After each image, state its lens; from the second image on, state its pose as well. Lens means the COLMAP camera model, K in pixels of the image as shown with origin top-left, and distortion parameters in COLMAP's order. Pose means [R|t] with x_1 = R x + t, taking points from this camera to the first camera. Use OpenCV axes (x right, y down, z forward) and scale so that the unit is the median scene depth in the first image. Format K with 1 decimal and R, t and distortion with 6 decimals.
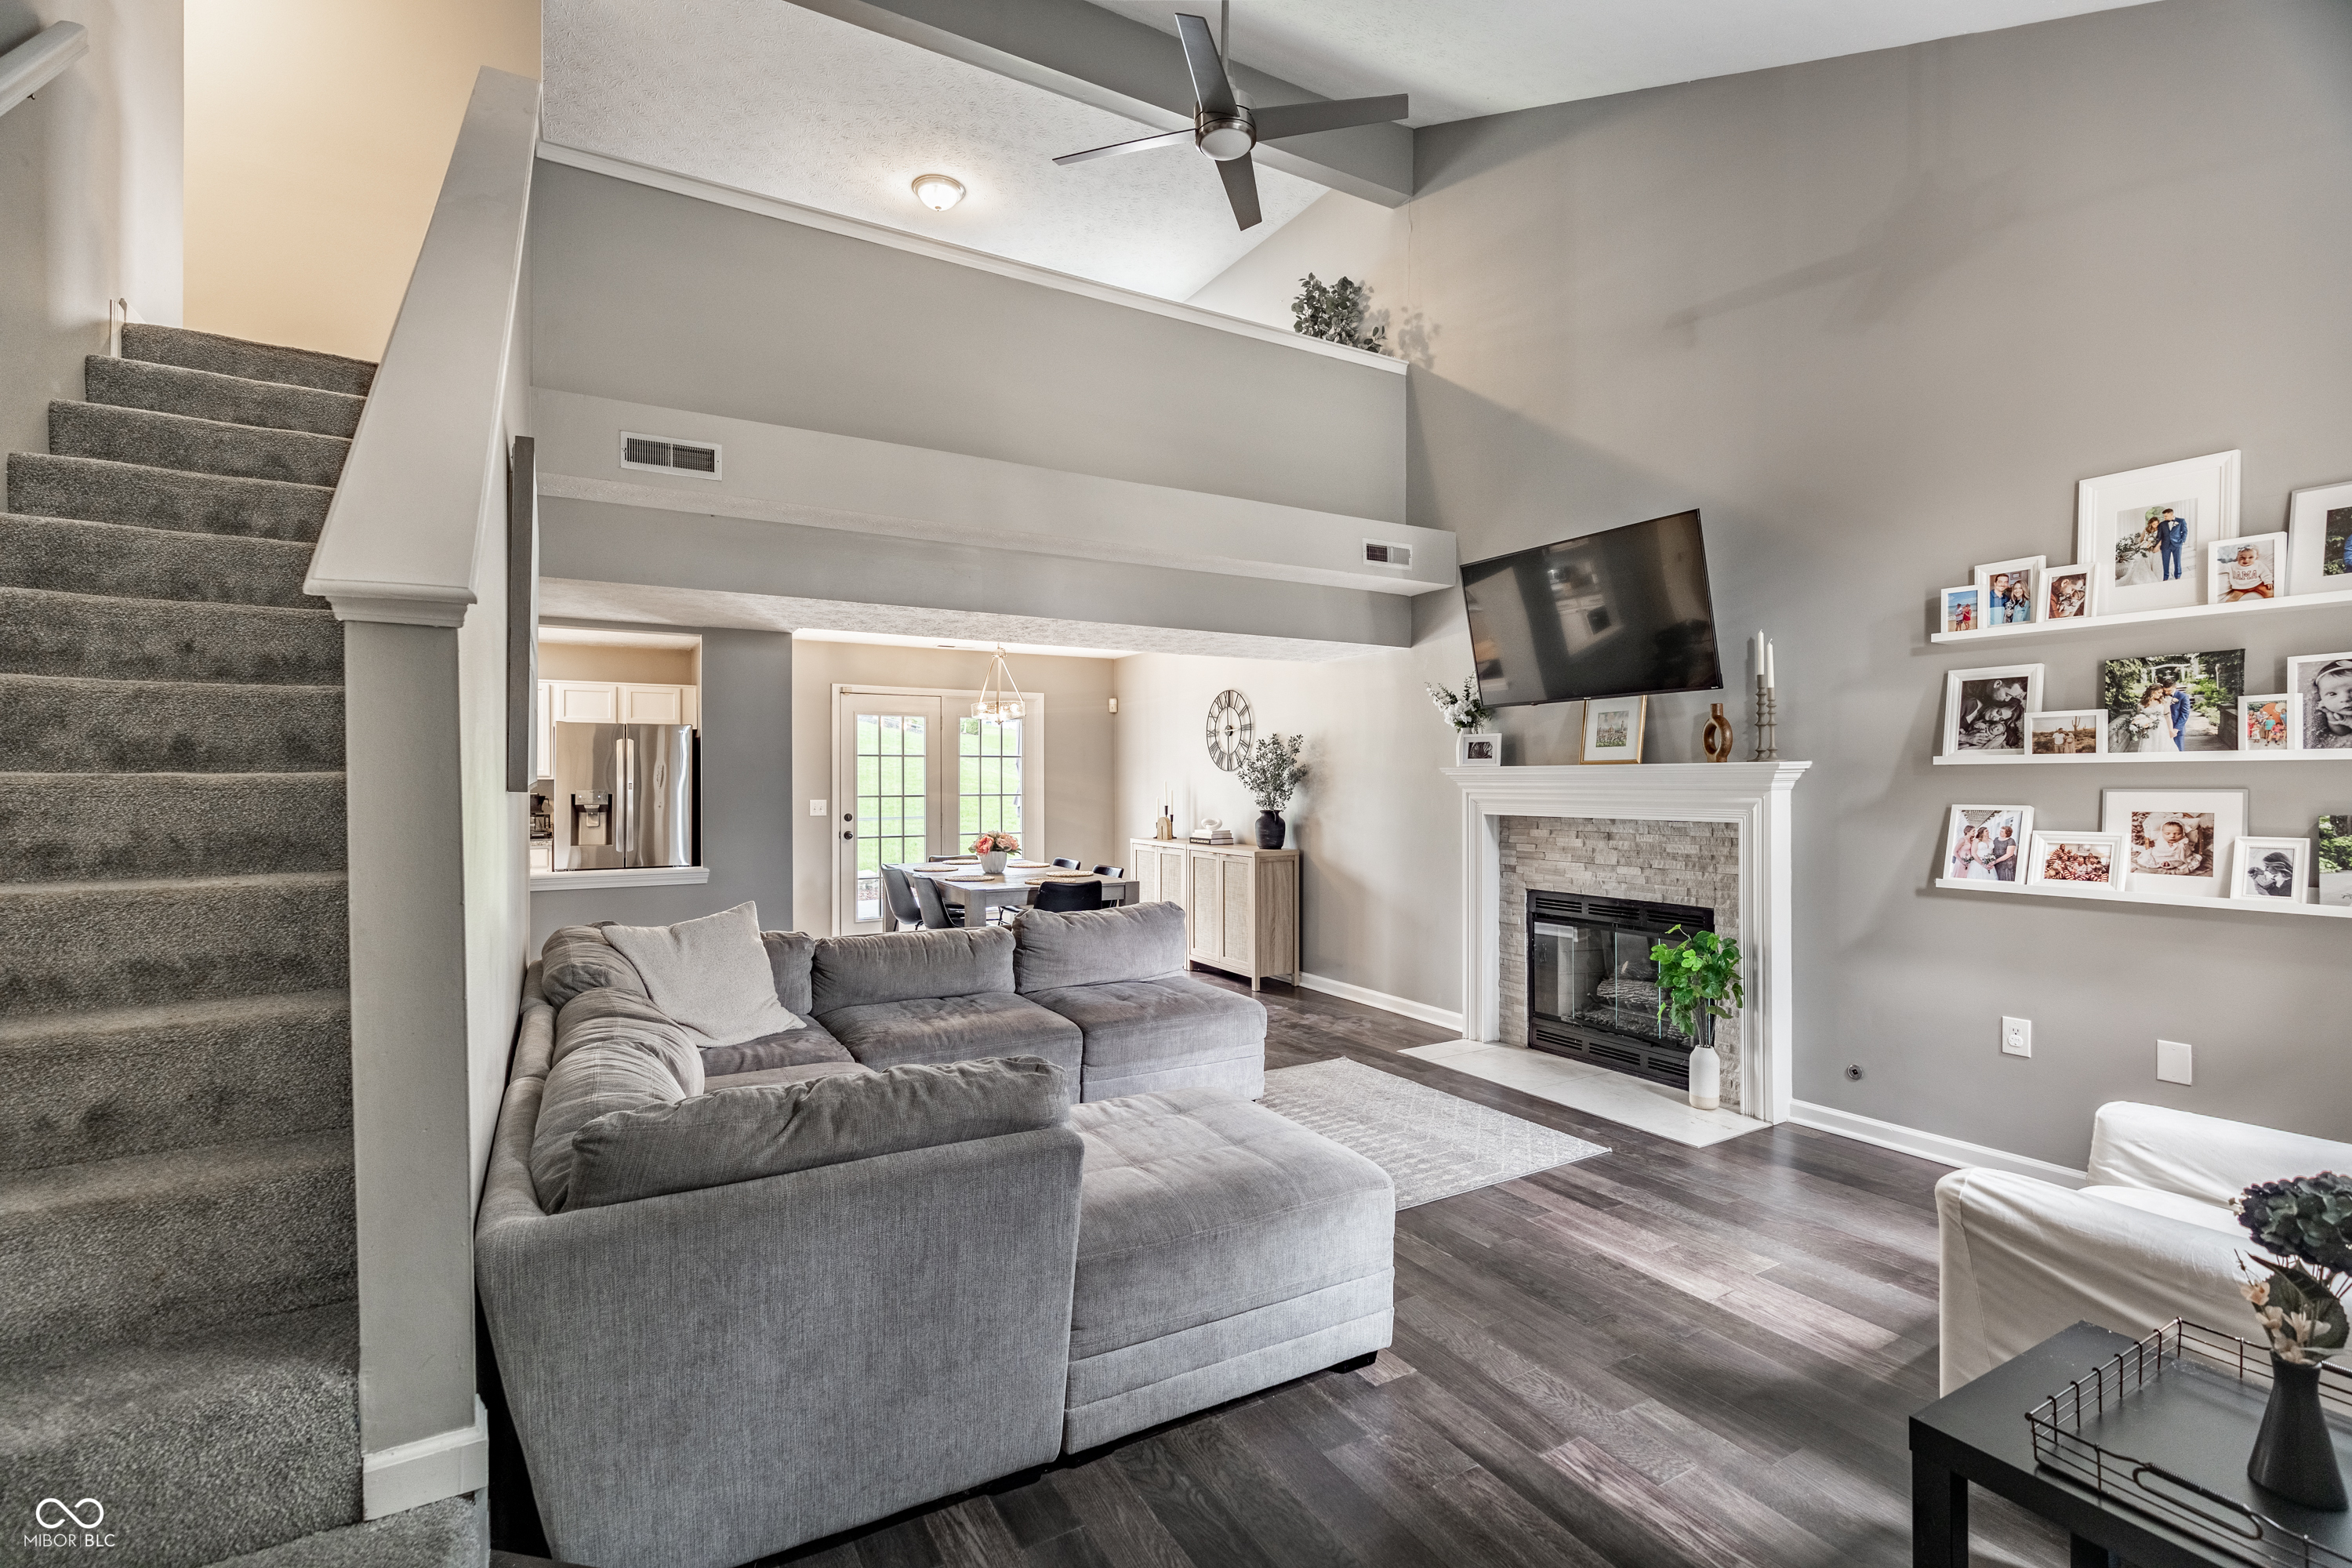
lens RADIAL K [[1070.7, 0, 1180.0], [0, 1070.7, 716.7], [0, 0, 1]] dist [-0.002273, -0.000866]
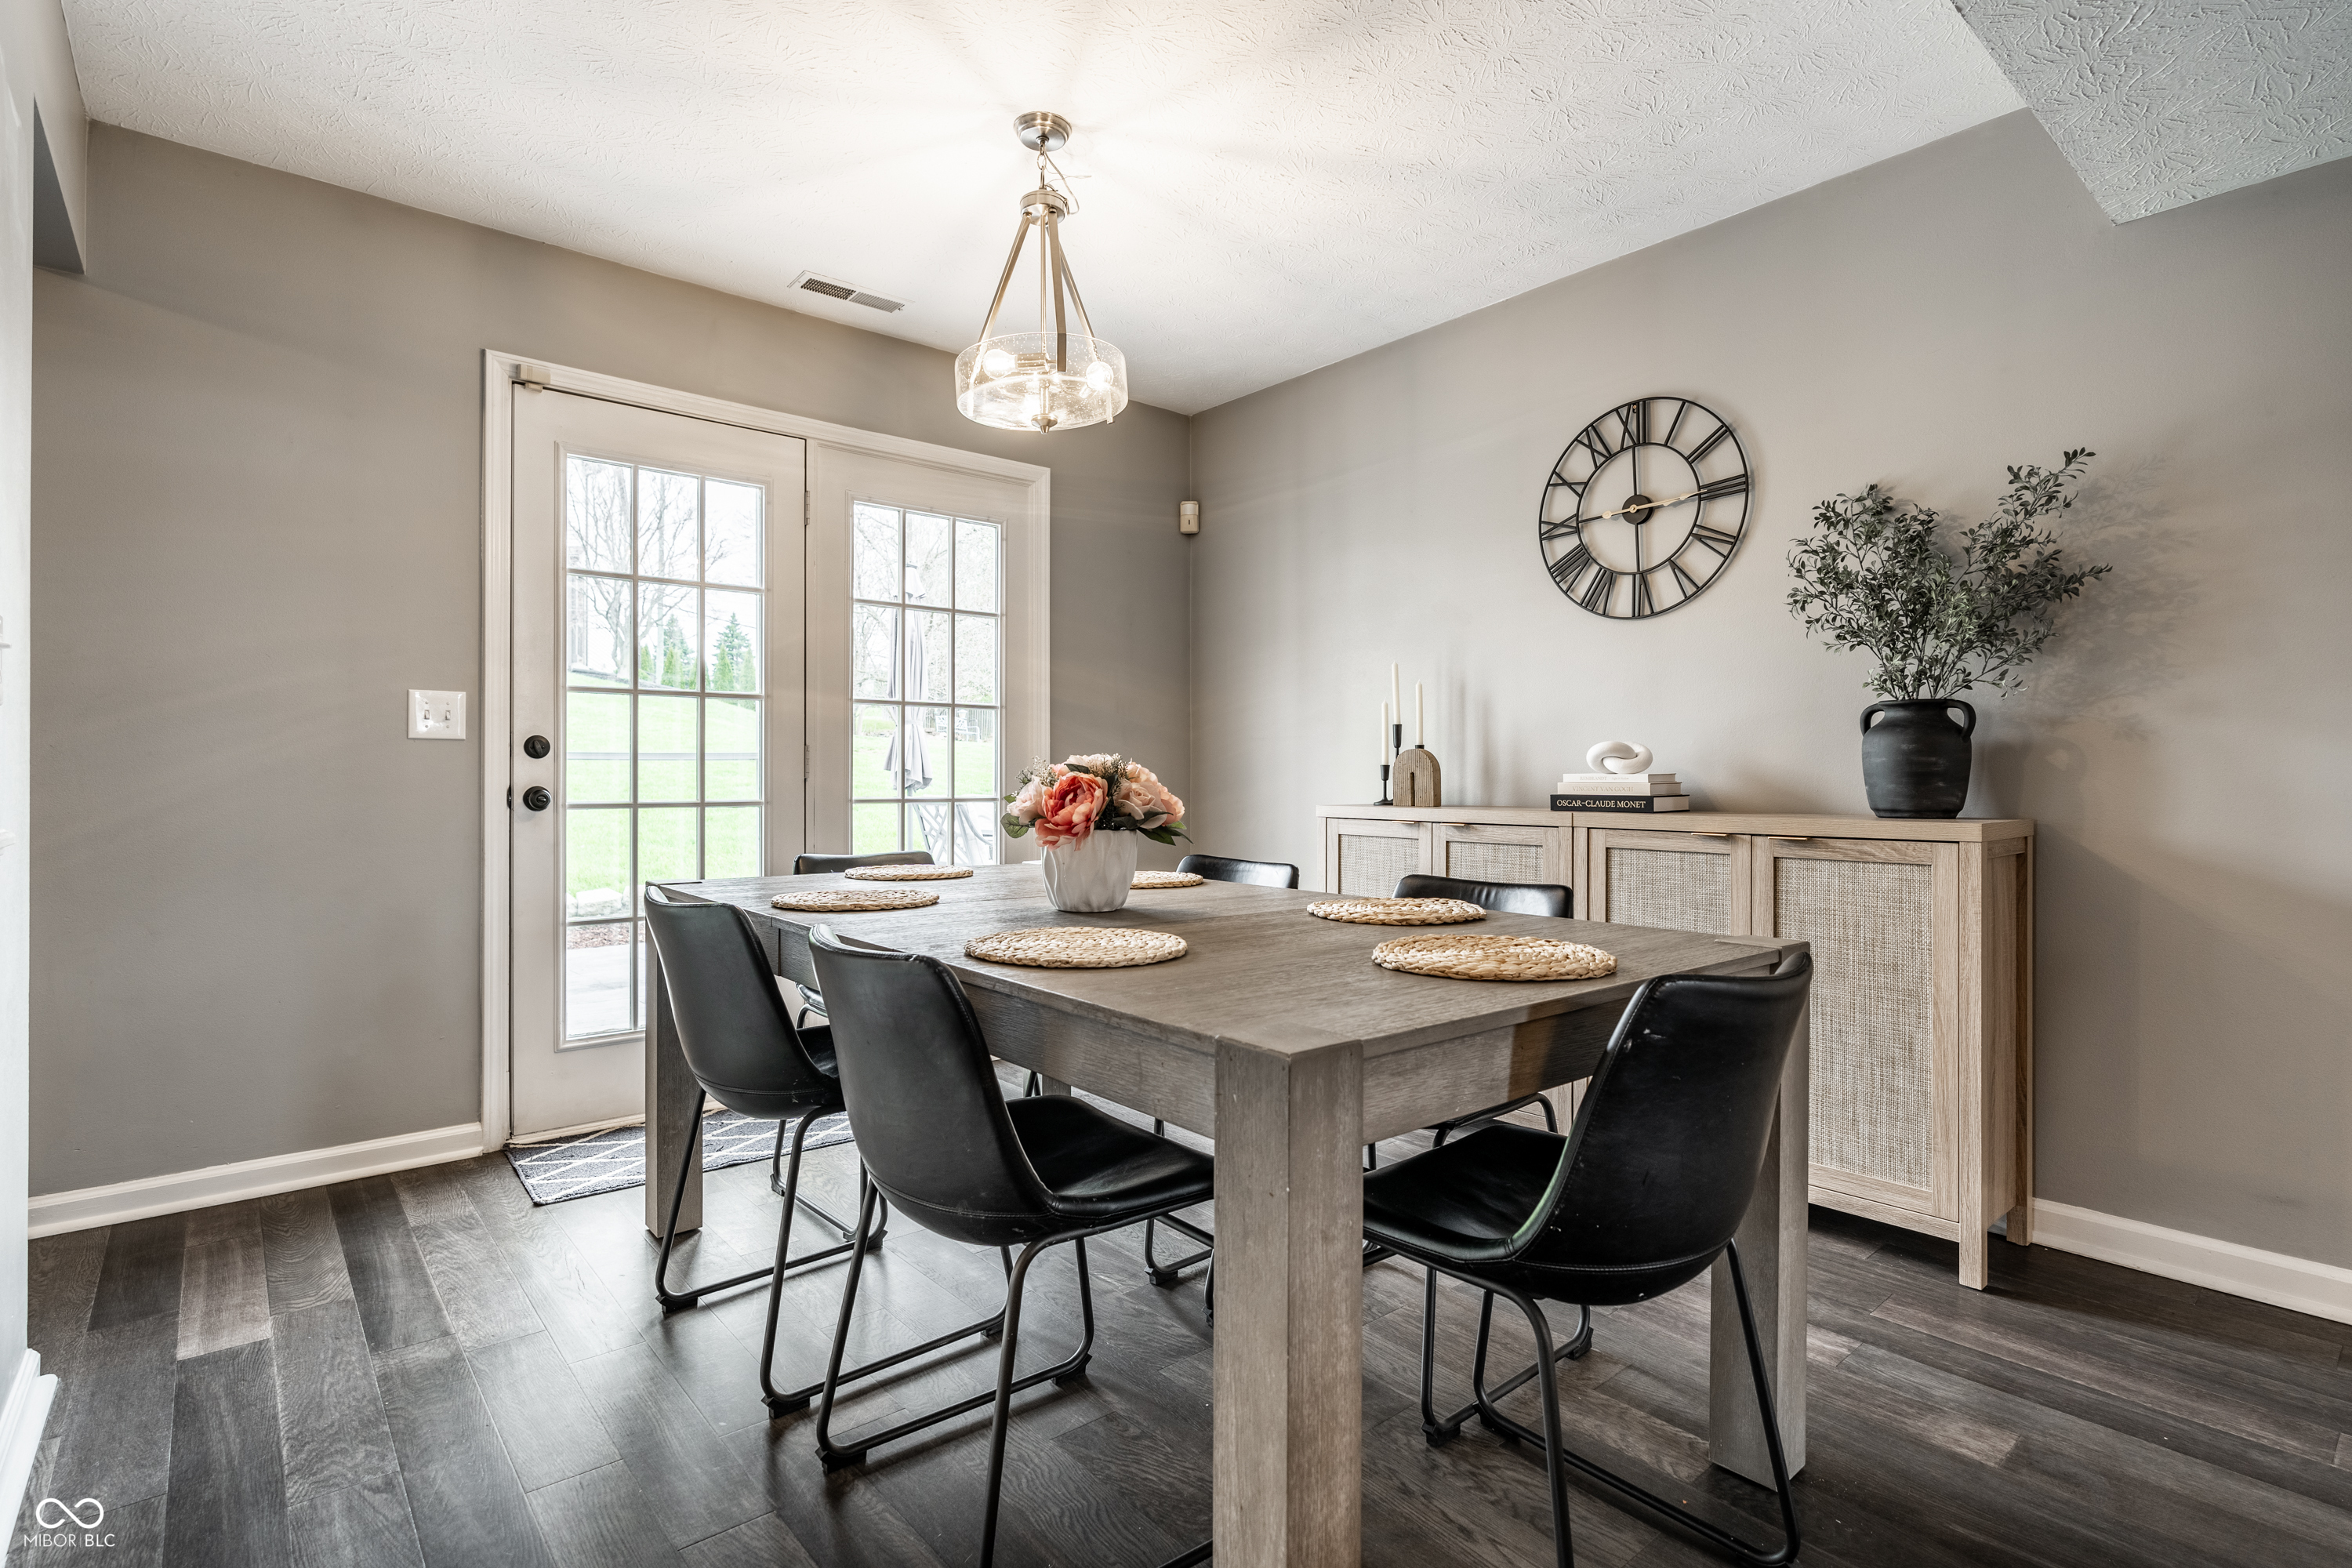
lens RADIAL K [[1139.5, 0, 1171.8], [0, 1139.5, 760.0], [0, 0, 1]] dist [-0.000417, -0.000064]
pose [[0.985557, 0.004563, 0.169285, -0.176586], [-0.011616, 0.999104, 0.040697, 0.083786], [-0.168947, -0.042076, 0.984727, 0.625469]]
